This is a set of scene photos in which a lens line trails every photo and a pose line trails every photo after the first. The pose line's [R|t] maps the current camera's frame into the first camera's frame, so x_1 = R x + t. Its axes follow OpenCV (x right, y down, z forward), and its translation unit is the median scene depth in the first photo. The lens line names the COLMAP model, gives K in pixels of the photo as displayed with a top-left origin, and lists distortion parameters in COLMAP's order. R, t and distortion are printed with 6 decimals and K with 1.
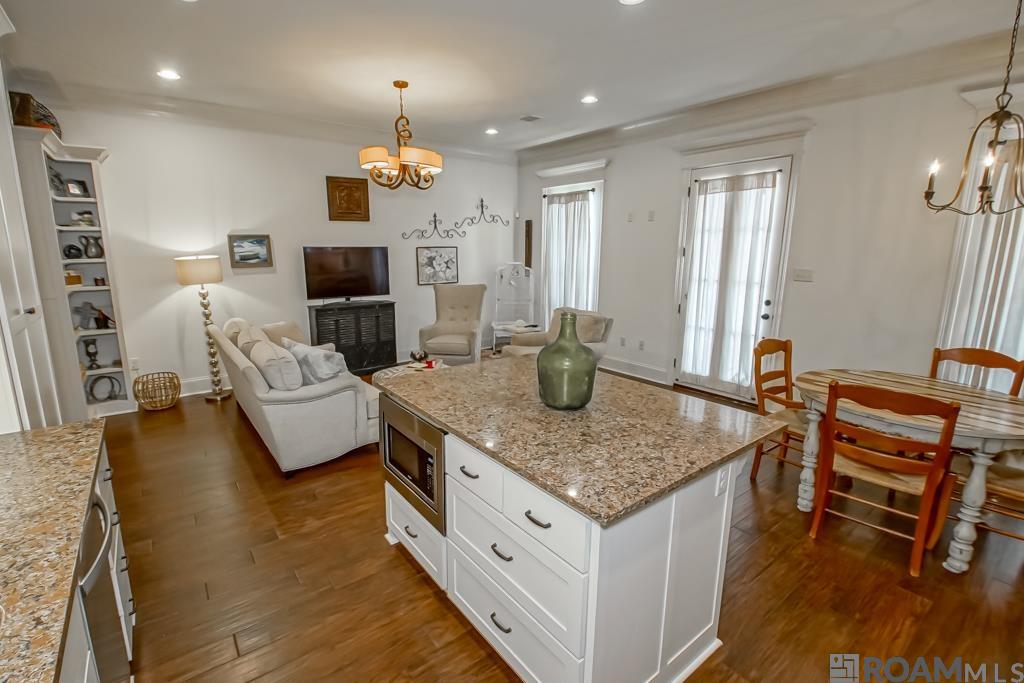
lens RADIAL K [[467.8, 0, 516.8], [0, 467.8, 342.0], [0, 0, 1]] dist [-0.007347, -0.007969]
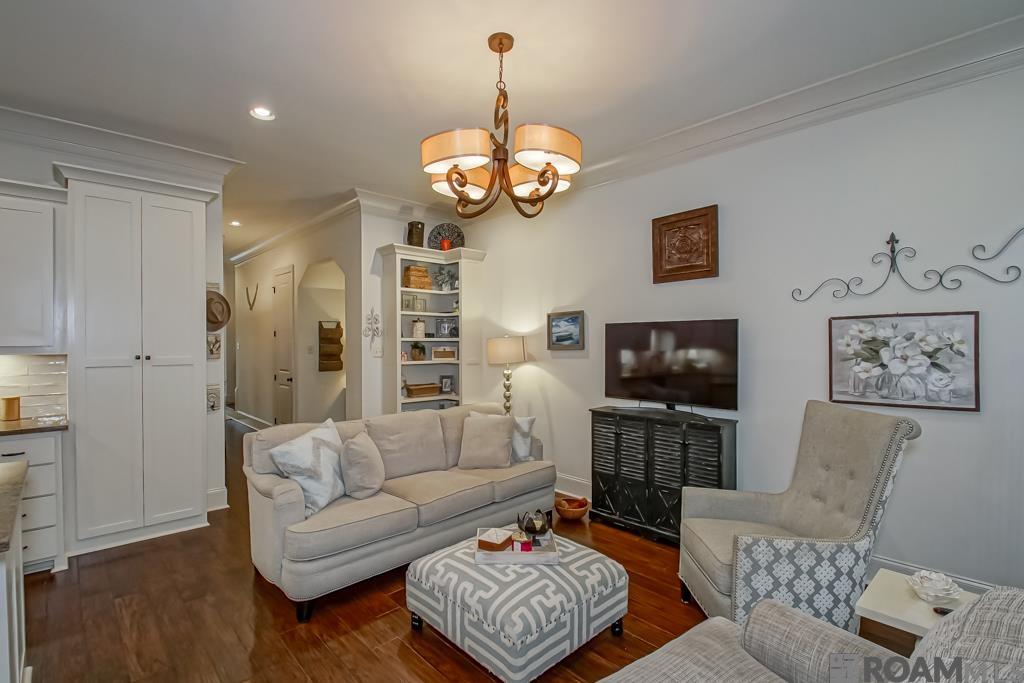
lens RADIAL K [[467.8, 0, 483.3], [0, 467.8, 346.3], [0, 0, 1]] dist [-0.007347, -0.007969]
pose [[0.064021, 0.004258, -0.997939, 0.264667], [-0.198252, 0.980114, -0.008536, -0.132240], [0.978058, 0.198390, 0.063592, 0.812765]]
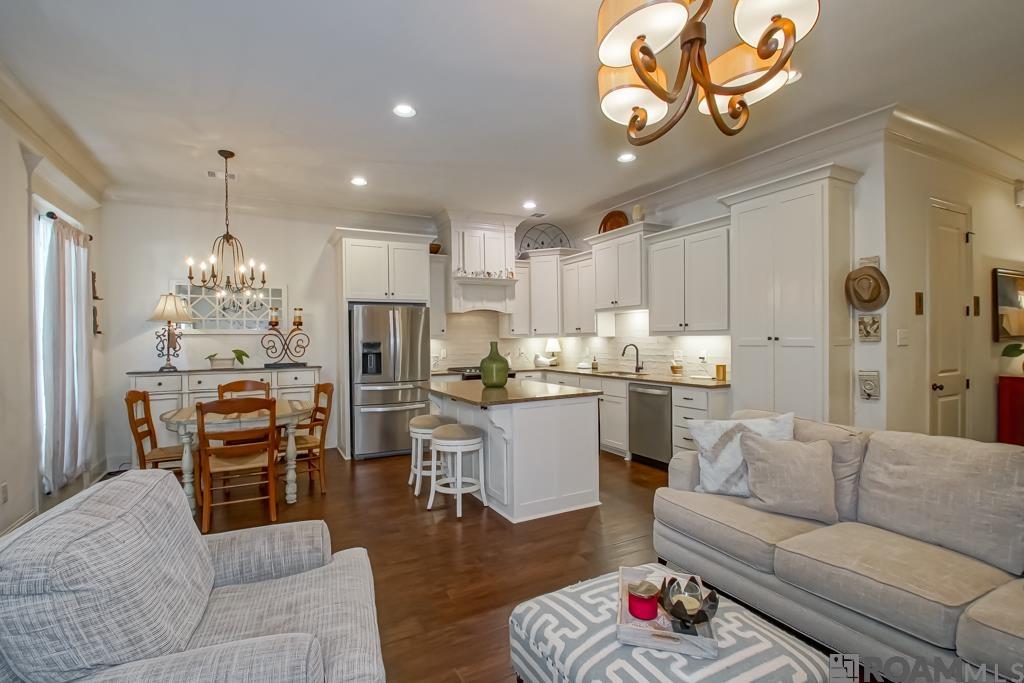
lens RADIAL K [[467.8, 0, 502.7], [0, 467.8, 347.1], [0, 0, 1]] dist [-0.007347, -0.007969]
pose [[-0.979571, 0.004480, 0.201050, -0.149675], [0.048681, 0.975299, 0.215458, -0.197390], [-0.195118, 0.220844, -0.955592, 1.198743]]
